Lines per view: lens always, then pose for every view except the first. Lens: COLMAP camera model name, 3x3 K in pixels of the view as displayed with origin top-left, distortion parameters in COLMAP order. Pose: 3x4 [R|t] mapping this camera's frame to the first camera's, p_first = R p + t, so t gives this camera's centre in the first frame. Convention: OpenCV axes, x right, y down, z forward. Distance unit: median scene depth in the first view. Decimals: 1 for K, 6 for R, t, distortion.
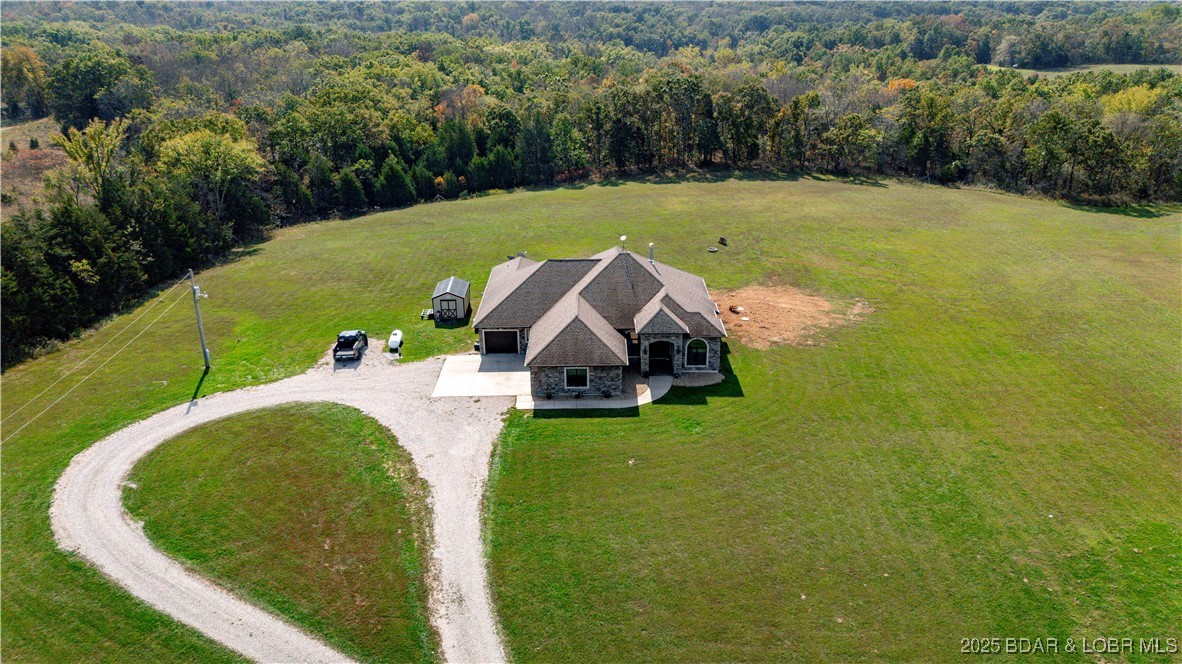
lens RADIAL K [[877.0, 0, 596.2], [0, 877.0, 331.4], [0, 0, 1]] dist [0.051314, -0.041073]
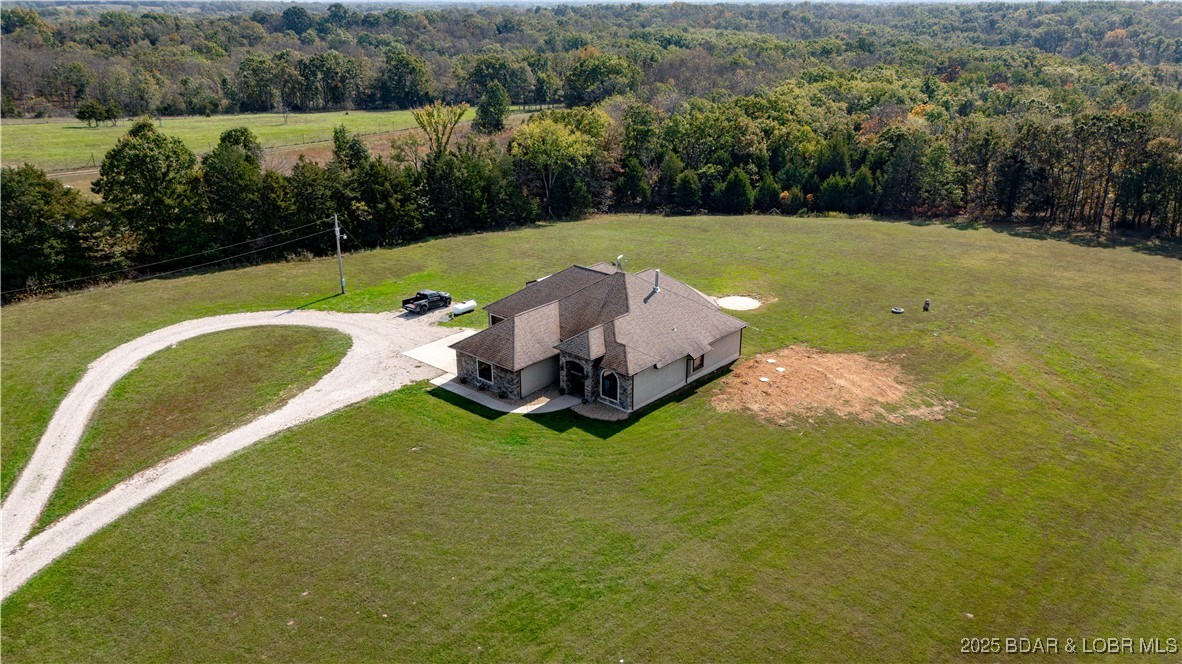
lens RADIAL K [[877.0, 0, 594.0], [0, 877.0, 335.1], [0, 0, 1]] dist [0.051314, -0.041073]
pose [[0.744864, 0.244775, -0.620695, 0.473090], [-0.250173, 0.964867, 0.080282, -0.069406], [0.618539, 0.095482, 0.779931, 0.173641]]
